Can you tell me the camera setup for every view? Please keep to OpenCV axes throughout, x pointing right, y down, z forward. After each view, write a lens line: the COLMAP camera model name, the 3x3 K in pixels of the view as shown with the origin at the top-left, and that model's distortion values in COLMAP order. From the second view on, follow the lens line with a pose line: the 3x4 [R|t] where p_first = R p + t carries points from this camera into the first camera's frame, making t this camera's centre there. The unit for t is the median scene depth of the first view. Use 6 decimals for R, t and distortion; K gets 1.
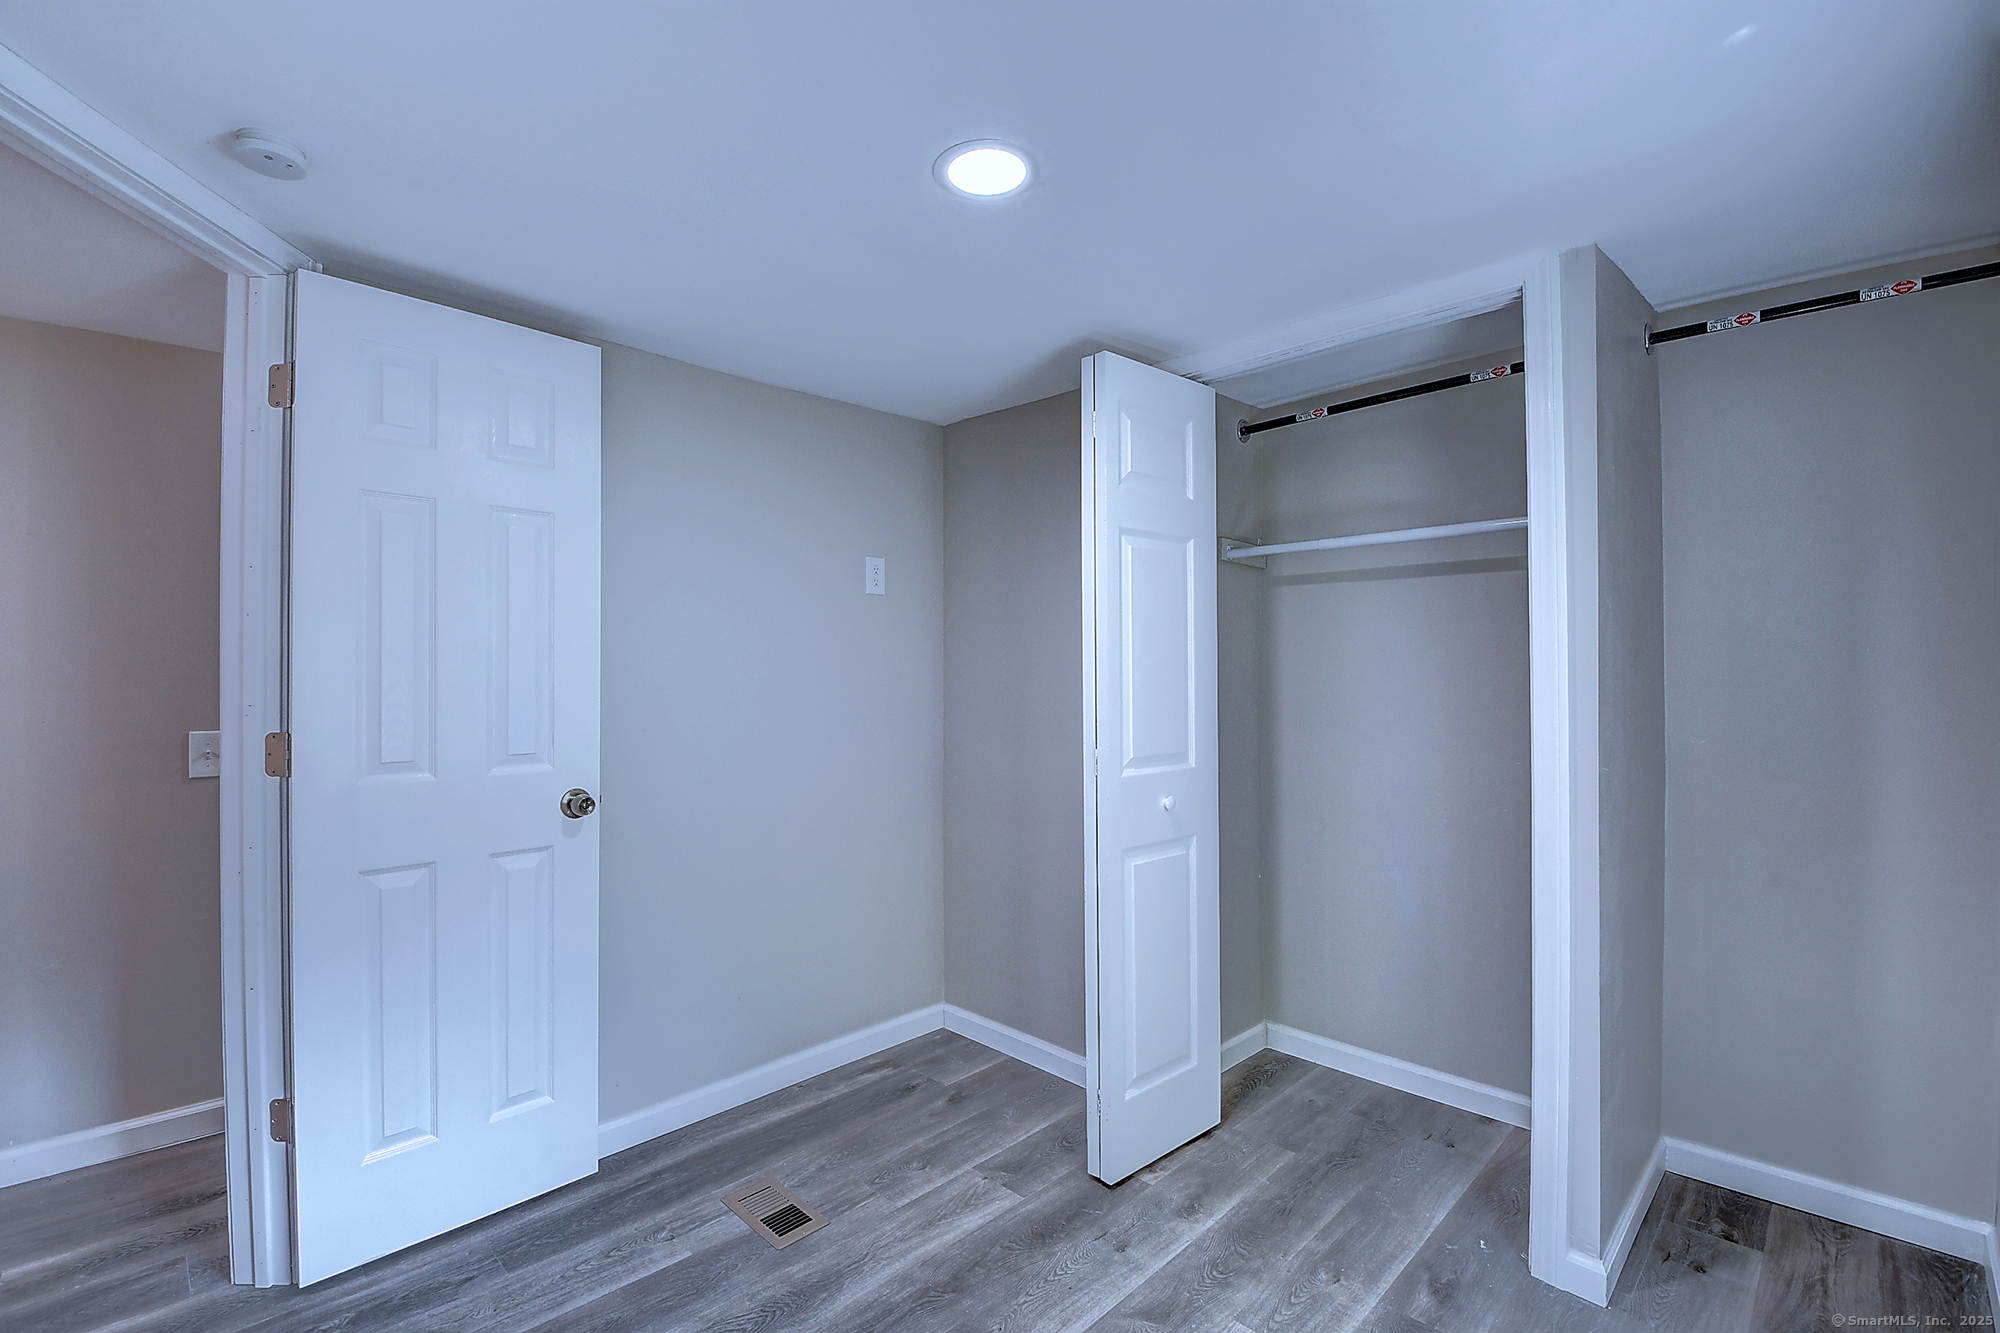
lens RADIAL K [[884.4, 0, 982.3], [0, 884.4, 677.8], [0, 0, 1]] dist [-0.016045, -0.005444]
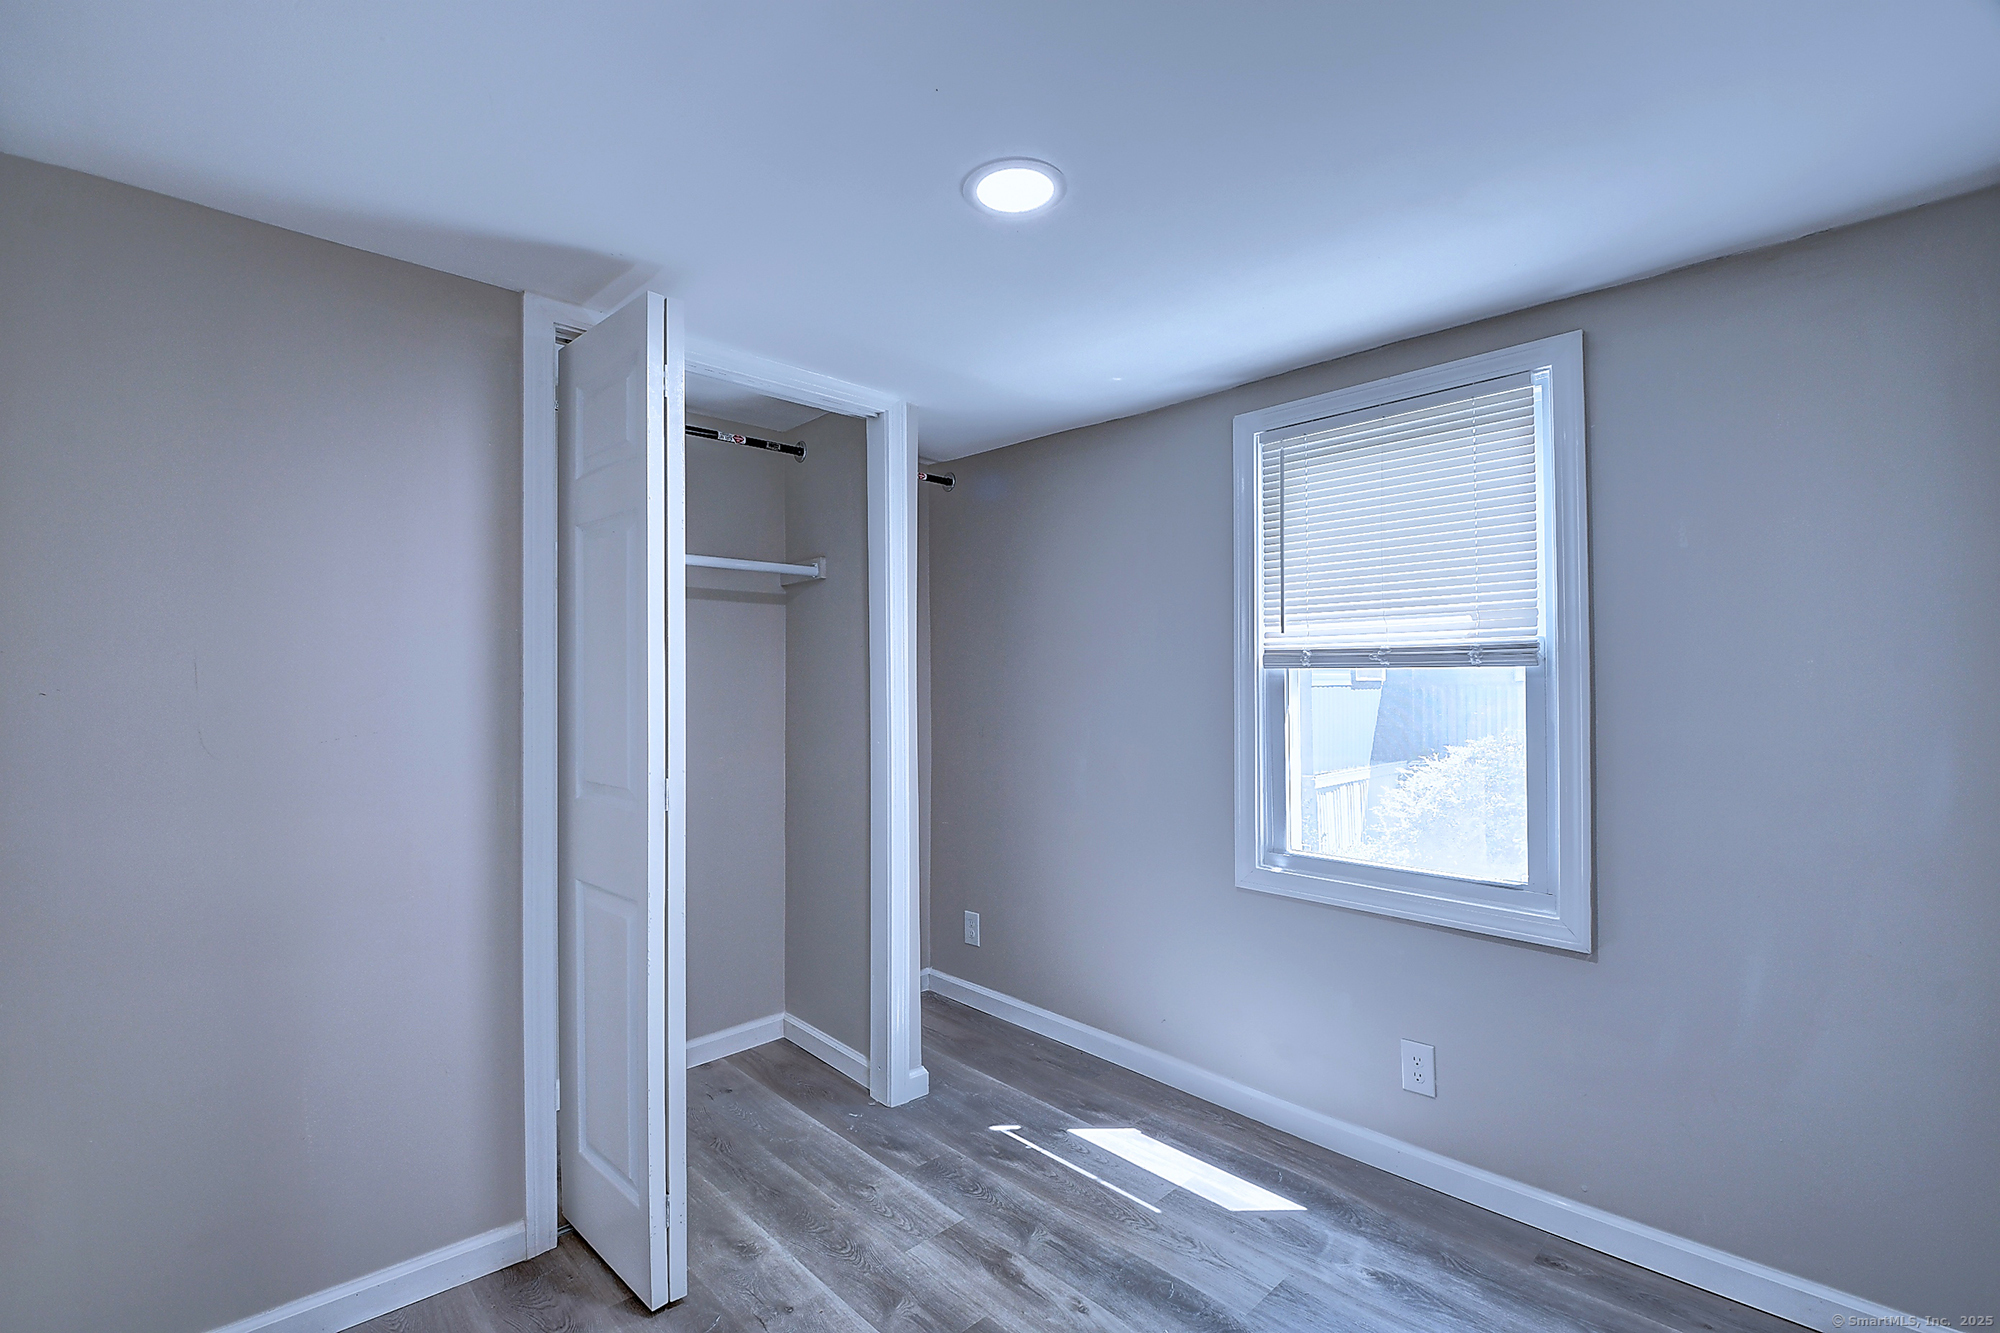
lens RADIAL K [[884.4, 0, 981.5], [0, 884.4, 662.0], [0, 0, 1]] dist [-0.016045, -0.005444]
pose [[0.004695, 0.023451, 0.999714, -0.772197], [-0.000022, 0.999725, -0.023451, -0.009382], [-0.999989, 0.000089, 0.004694, 0.786247]]
